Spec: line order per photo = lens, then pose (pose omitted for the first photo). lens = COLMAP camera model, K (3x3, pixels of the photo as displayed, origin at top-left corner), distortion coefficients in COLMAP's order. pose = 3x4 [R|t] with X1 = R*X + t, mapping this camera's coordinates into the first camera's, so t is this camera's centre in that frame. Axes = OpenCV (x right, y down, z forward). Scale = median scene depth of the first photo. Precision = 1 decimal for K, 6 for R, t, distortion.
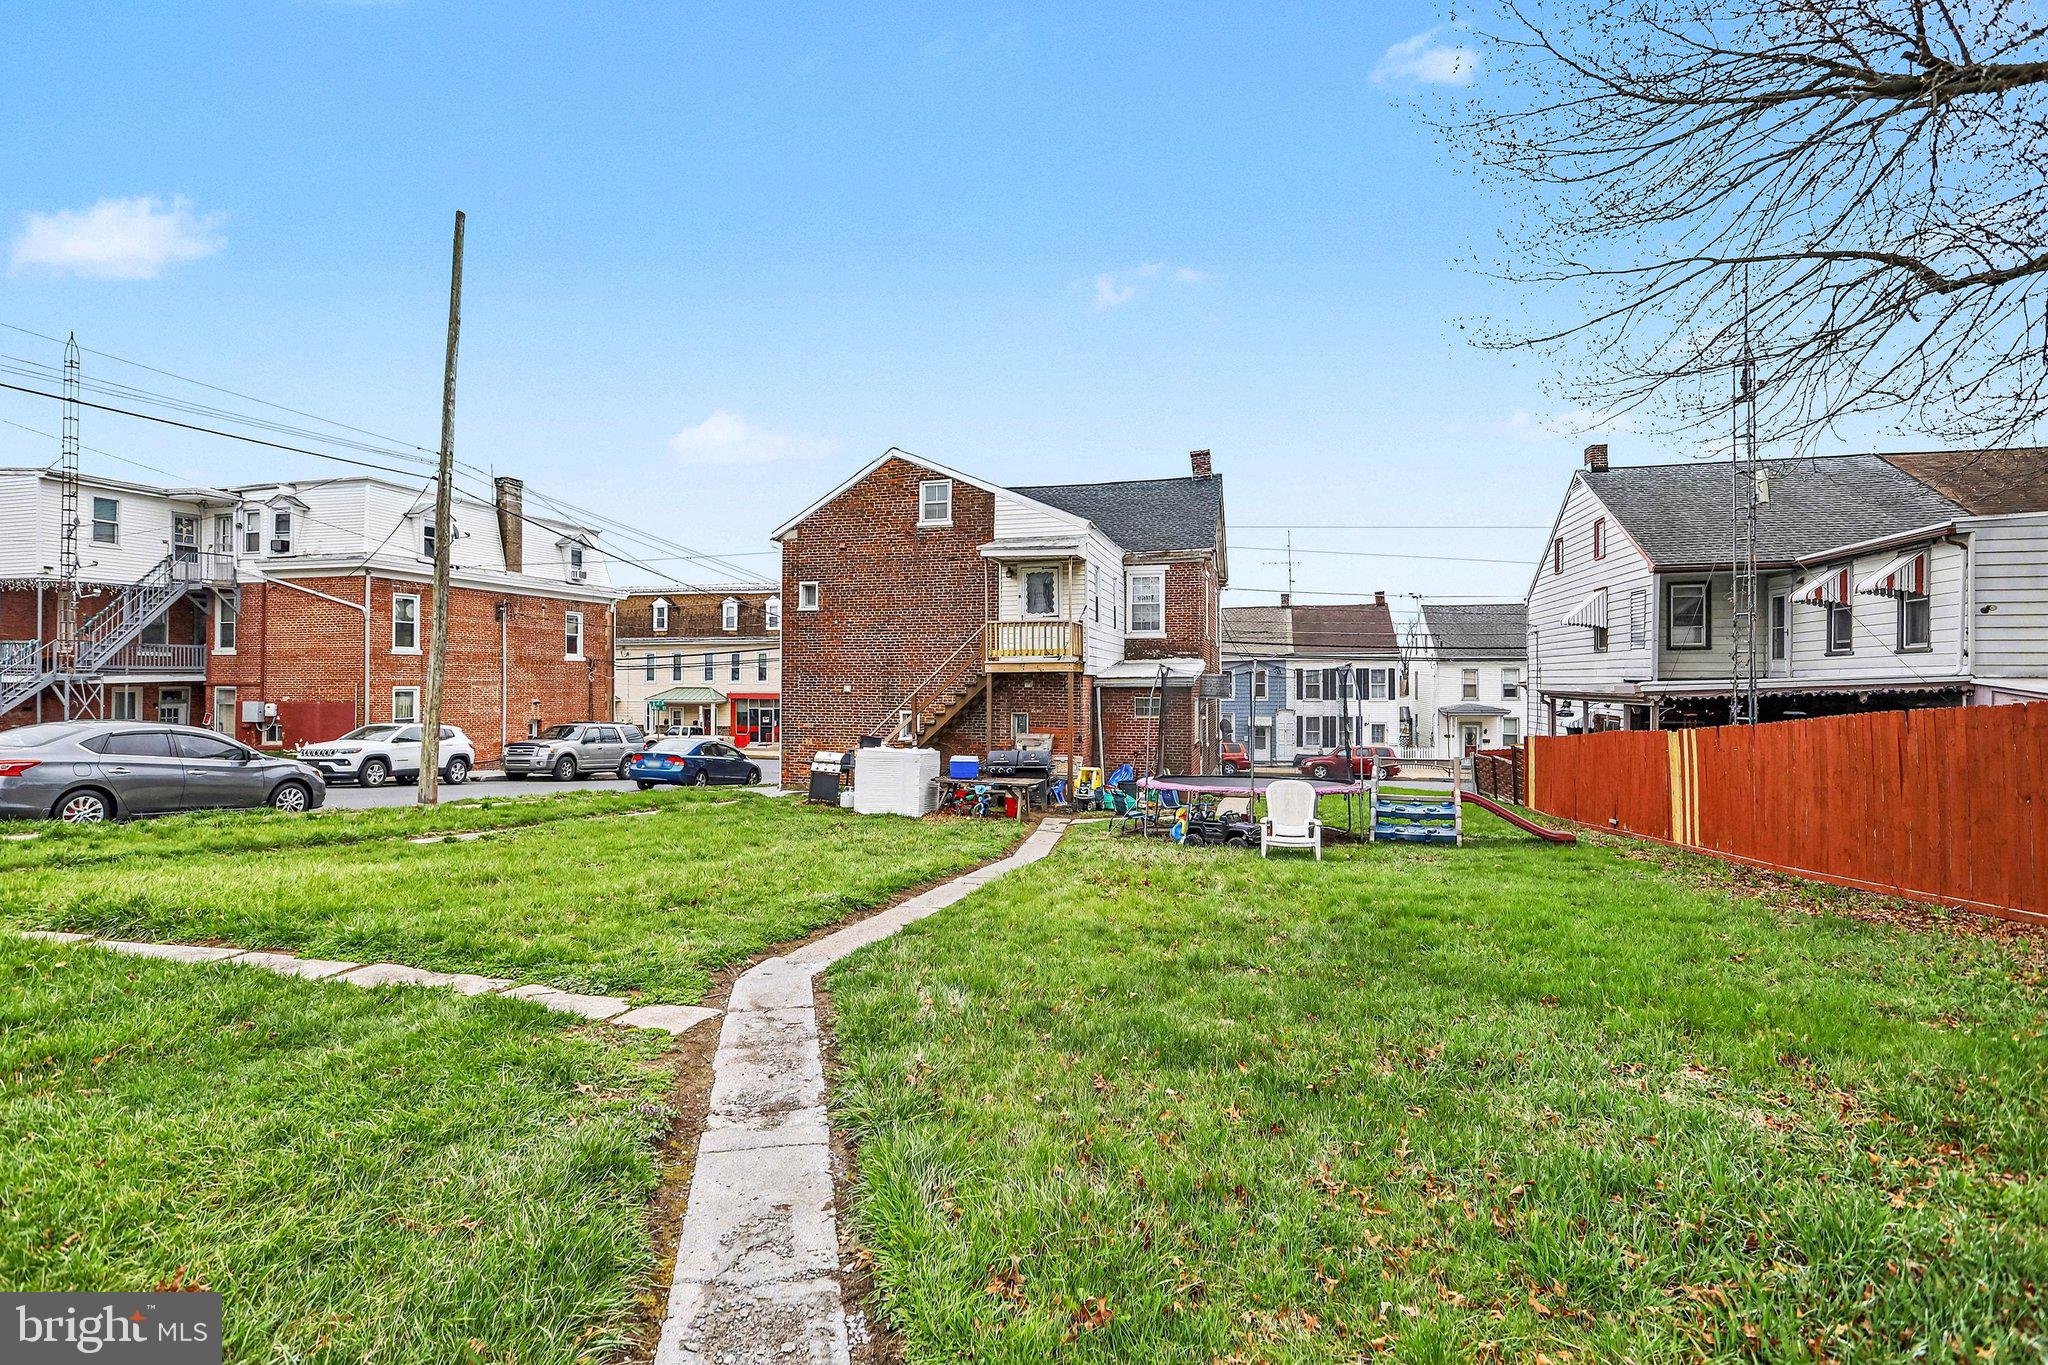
lens RADIAL K [[979.4, 0, 1012.7], [0, 979.4, 673.9], [0, 0, 1]] dist [-0.003317, 0.000200]
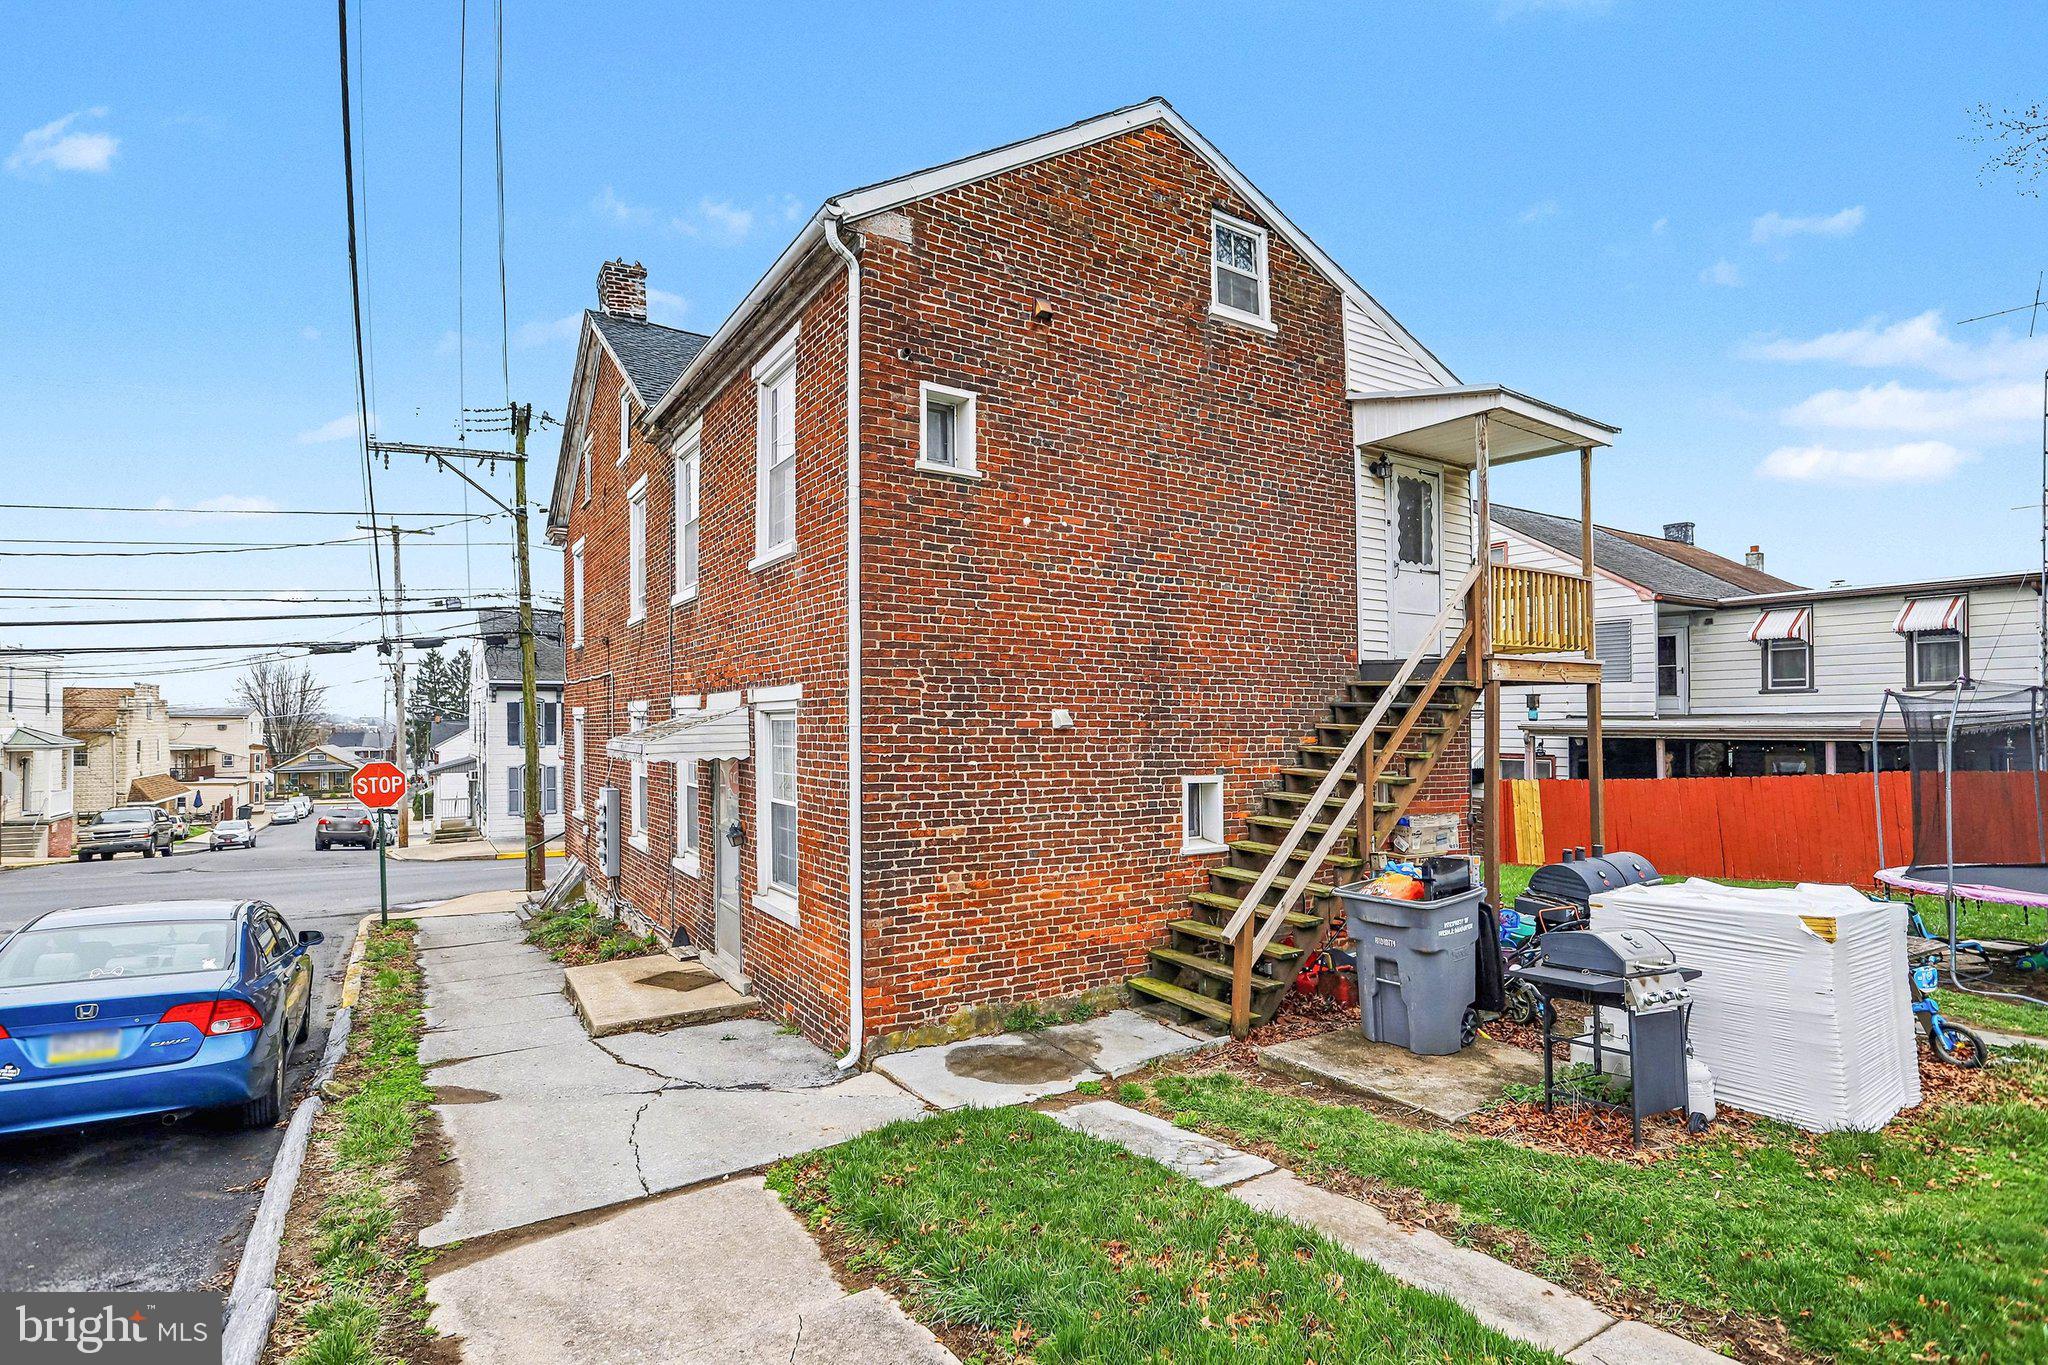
lens RADIAL K [[979.4, 0, 1012.7], [0, 979.4, 673.9], [0, 0, 1]] dist [-0.003317, 0.000200]
pose [[0.683147, 0.041071, 0.729125, -0.435247], [-0.013205, 0.998949, -0.043898, 0.015129], [-0.730162, 0.020360, 0.682971, 0.780958]]
